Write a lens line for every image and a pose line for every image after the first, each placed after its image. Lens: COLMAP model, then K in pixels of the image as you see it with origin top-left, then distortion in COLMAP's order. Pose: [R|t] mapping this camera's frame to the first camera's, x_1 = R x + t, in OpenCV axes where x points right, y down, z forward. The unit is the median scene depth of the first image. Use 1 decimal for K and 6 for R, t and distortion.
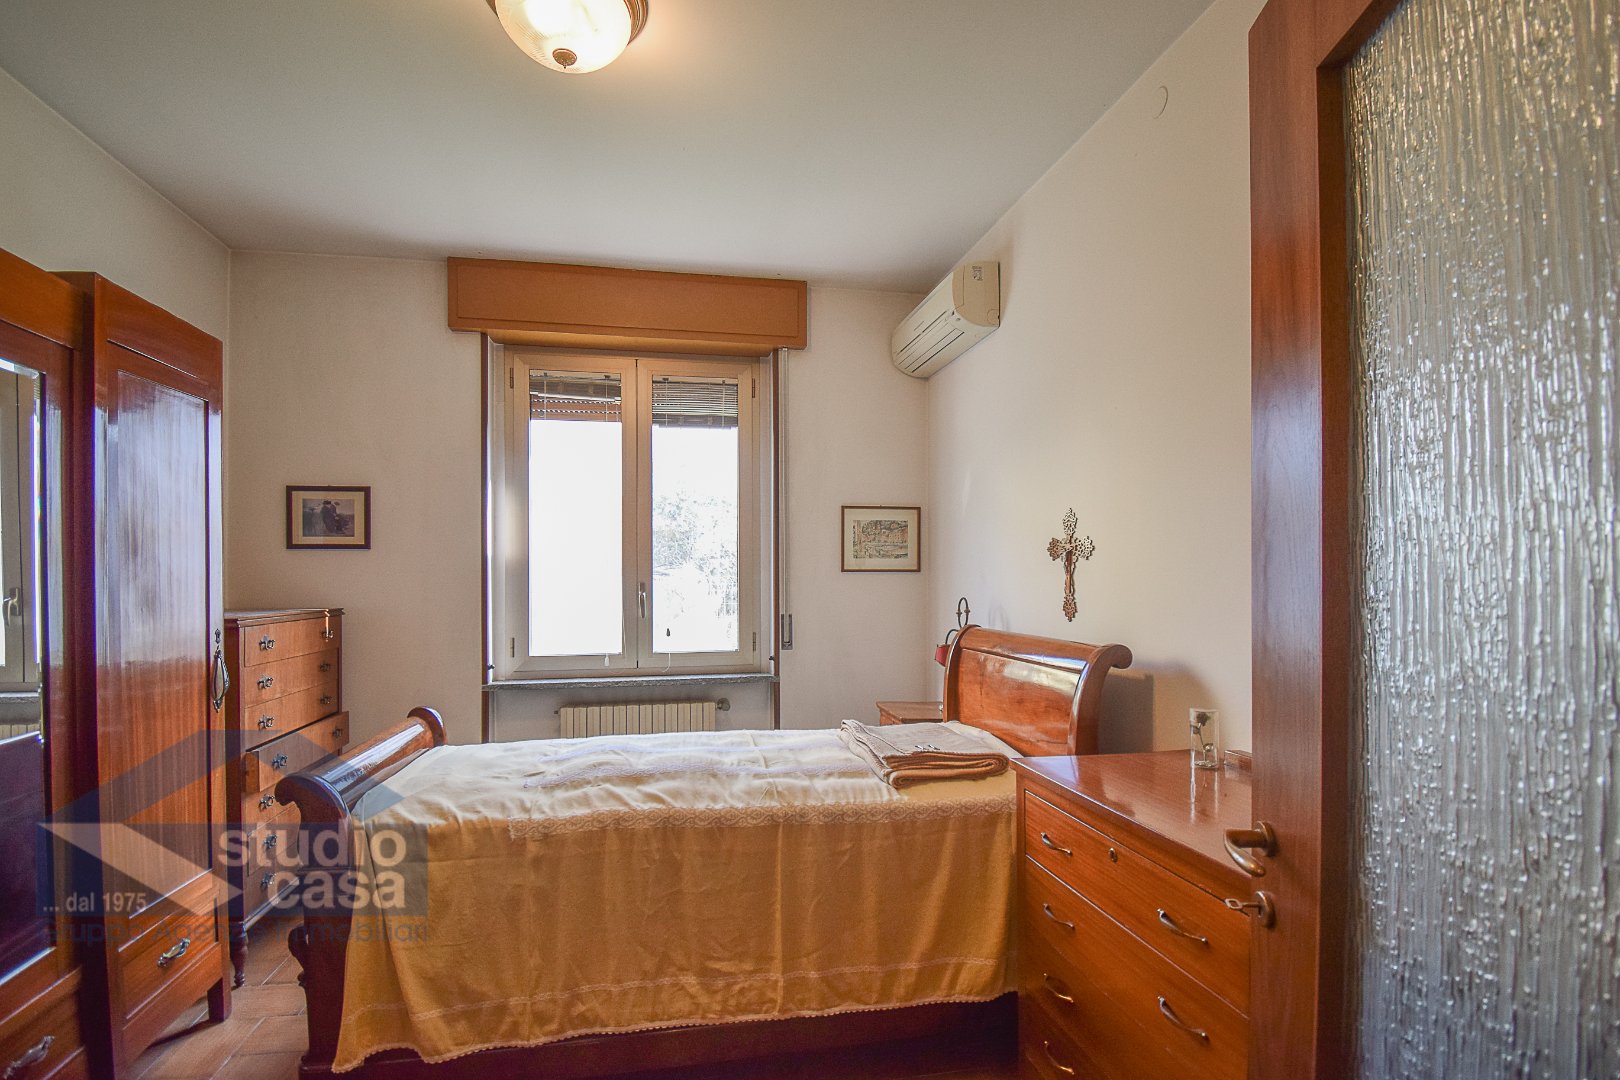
lens RADIAL K [[760.3, 0, 791.3], [0, 760.3, 538.7], [0, 0, 1]] dist [0.036614, -0.041252]
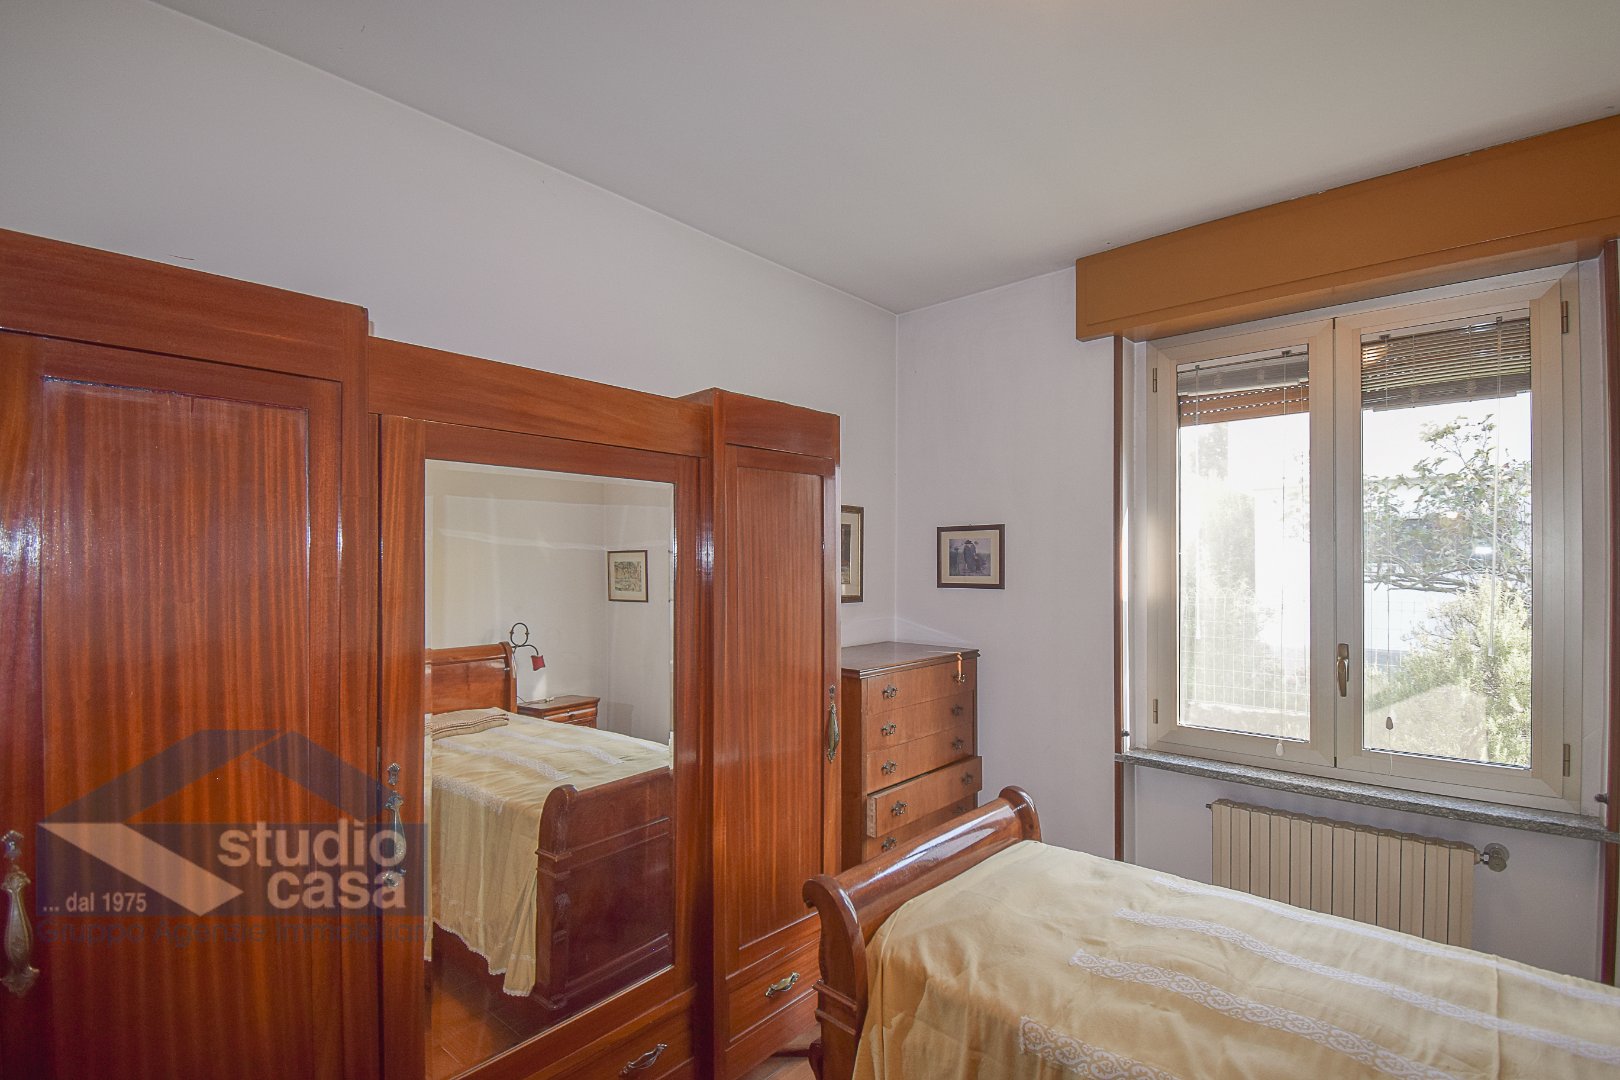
lens RADIAL K [[750.3, 0, 808.0], [0, 750.3, 538.5], [0, 0, 1]] dist [0.017057, -0.024206]
pose [[0.609849, -0.017825, -0.792317, 0.074010], [0.038993, 0.999211, 0.007534, -0.090727], [0.791557, -0.035490, 0.610063, 0.299658]]
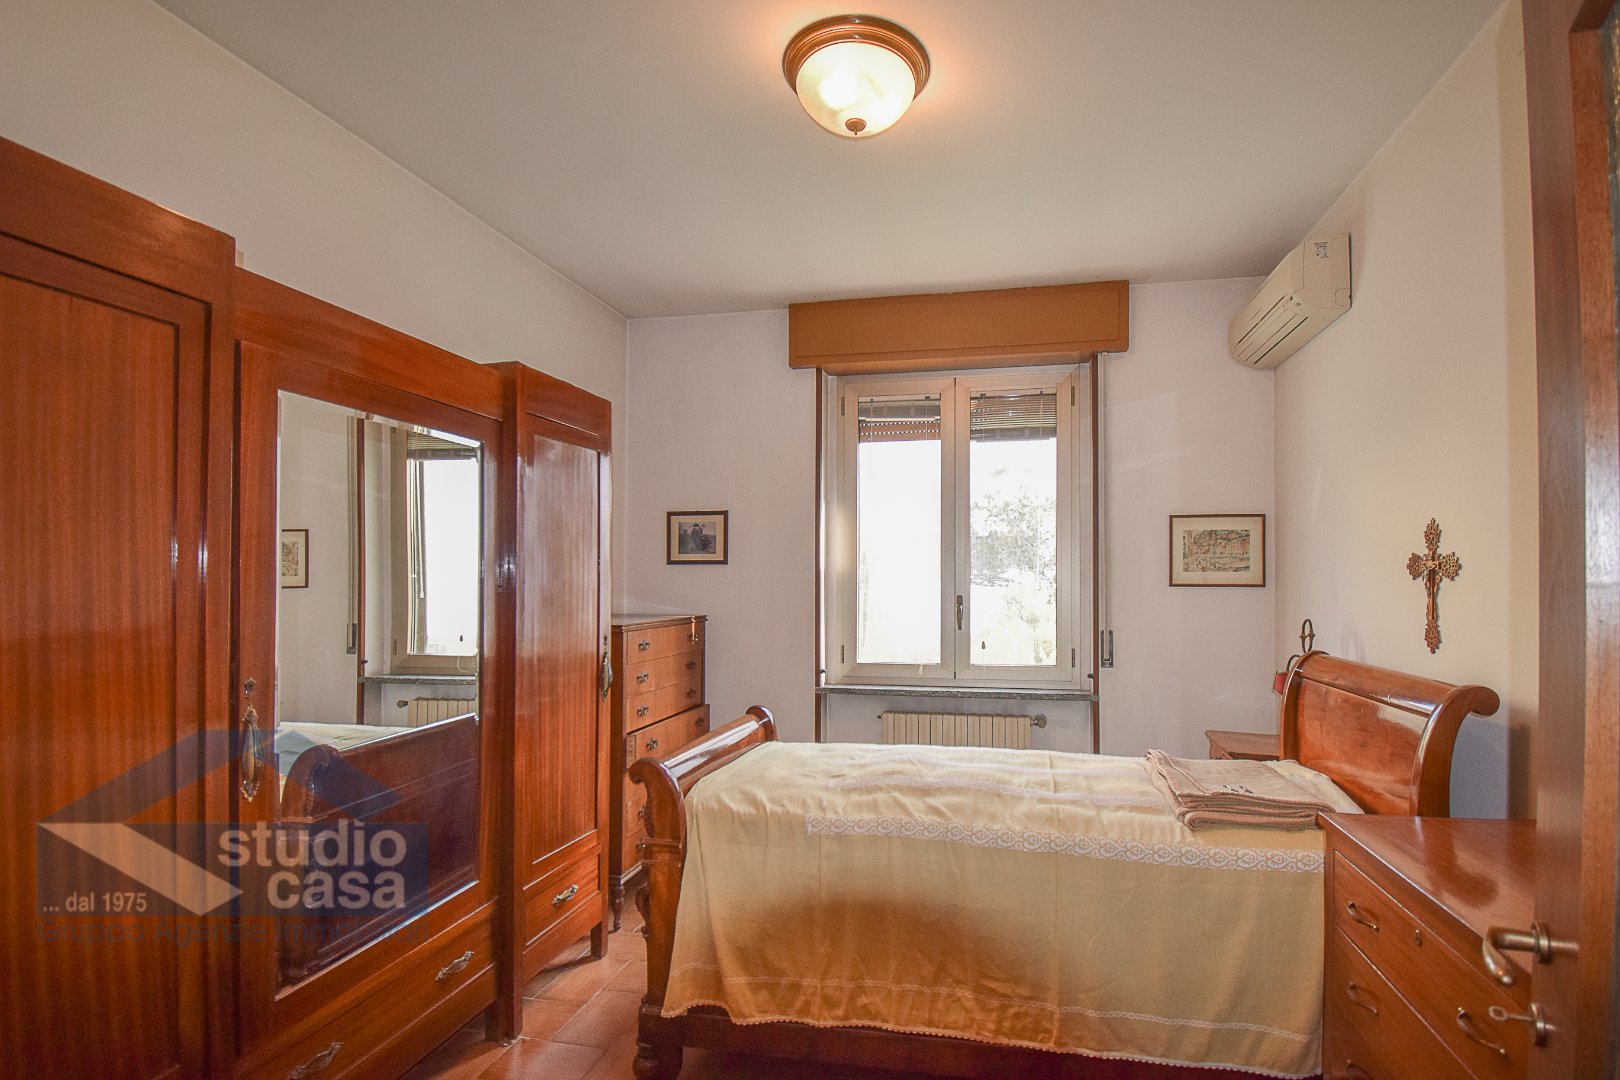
lens RADIAL K [[769.4, 0, 876.0], [0, 769.4, 520.3], [0, 0, 1]] dist [0.017966, -0.022691]
pose [[0.935491, -0.021198, -0.352713, 0.099157], [0.012255, 0.999545, -0.027569, -0.024174], [0.353137, 0.021468, 0.935325, -0.019328]]
